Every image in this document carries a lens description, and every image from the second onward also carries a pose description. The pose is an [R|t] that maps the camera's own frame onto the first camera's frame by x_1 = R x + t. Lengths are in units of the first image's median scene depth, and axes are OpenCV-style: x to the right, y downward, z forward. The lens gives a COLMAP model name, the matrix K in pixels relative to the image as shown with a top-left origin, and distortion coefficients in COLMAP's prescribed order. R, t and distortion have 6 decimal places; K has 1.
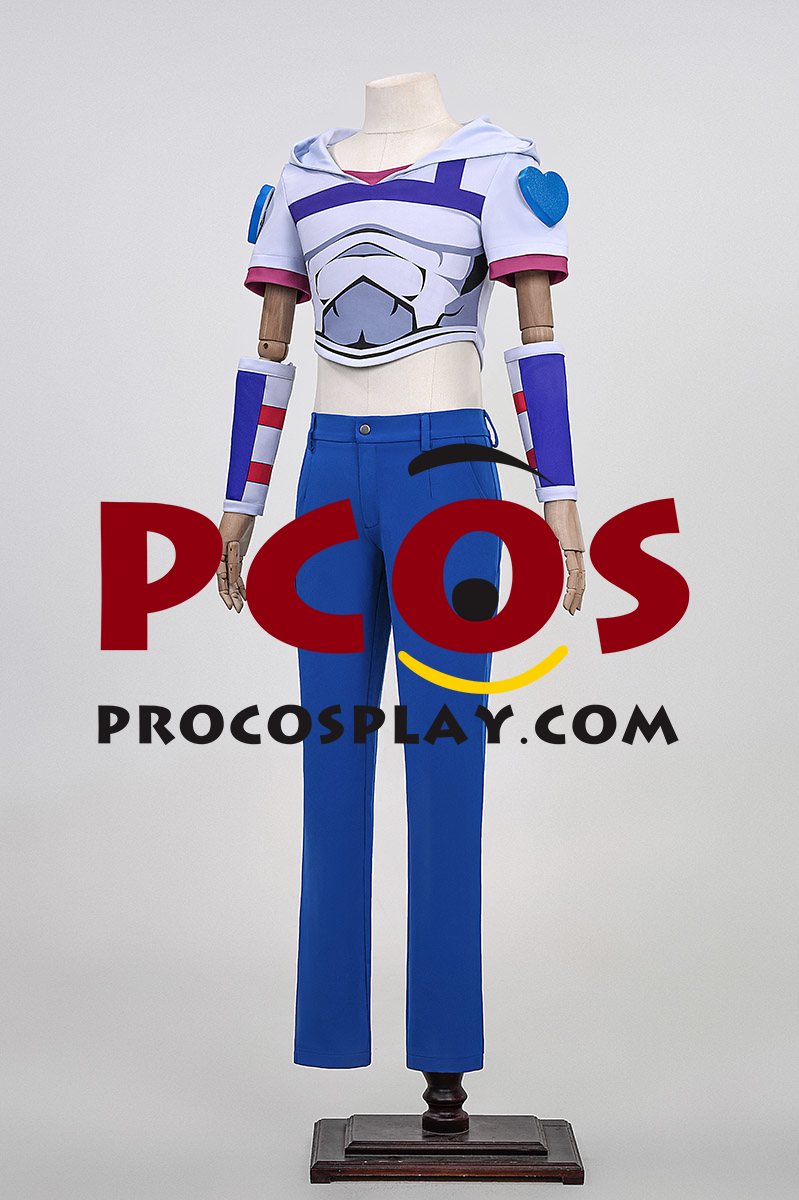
lens RADIAL K [[2916.9, 0, 410.5], [0, 2916.9, 602.8], [0, 0, 1]] dist [-0.141738, 0.000000]
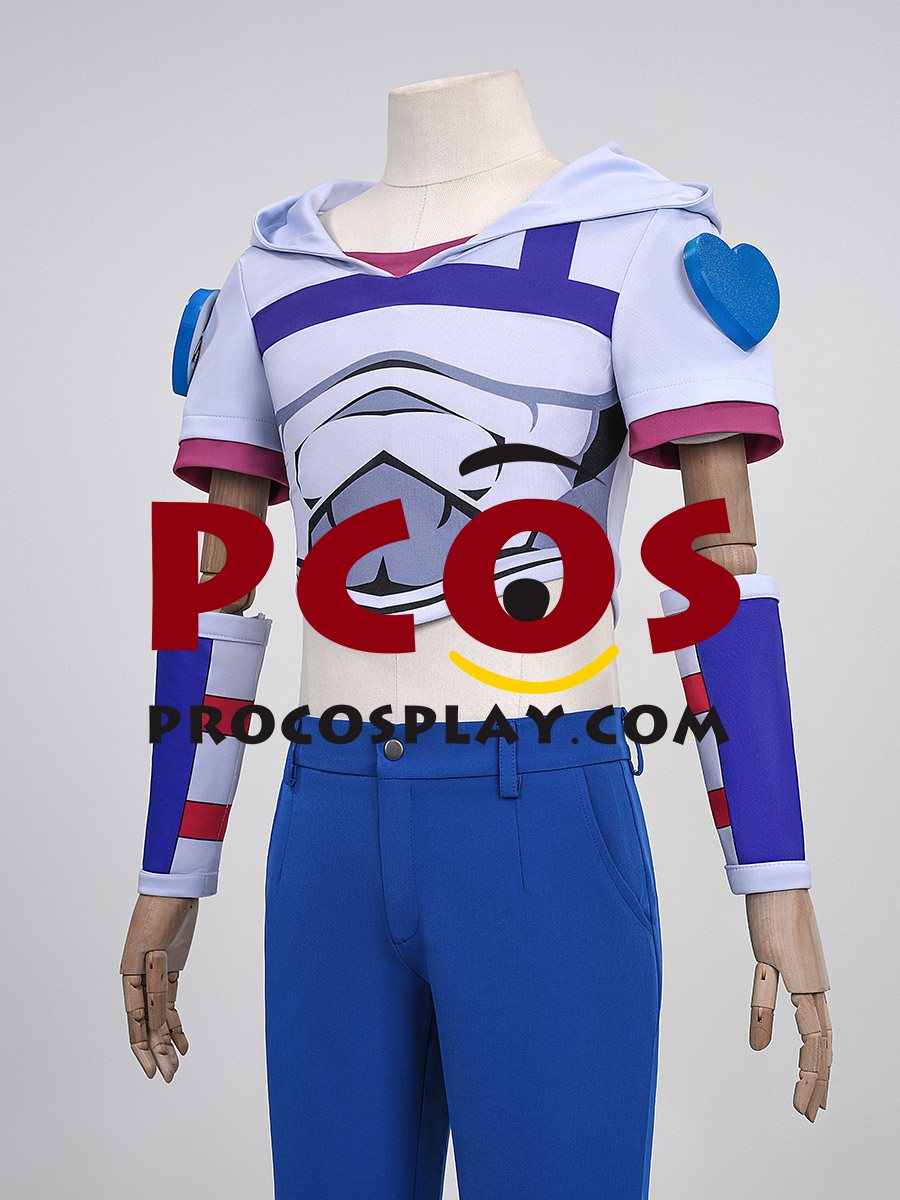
lens RADIAL K [[2692.1, 0, 450.7], [0, 2692.1, 592.2], [0, 0, 1]] dist [0.009290, 0.000000]
pose [[0.999532, -0.015545, -0.026336, 0.007736], [0.013919, 0.998050, -0.060842, -0.057787], [0.027231, 0.060447, 0.997800, 0.521512]]
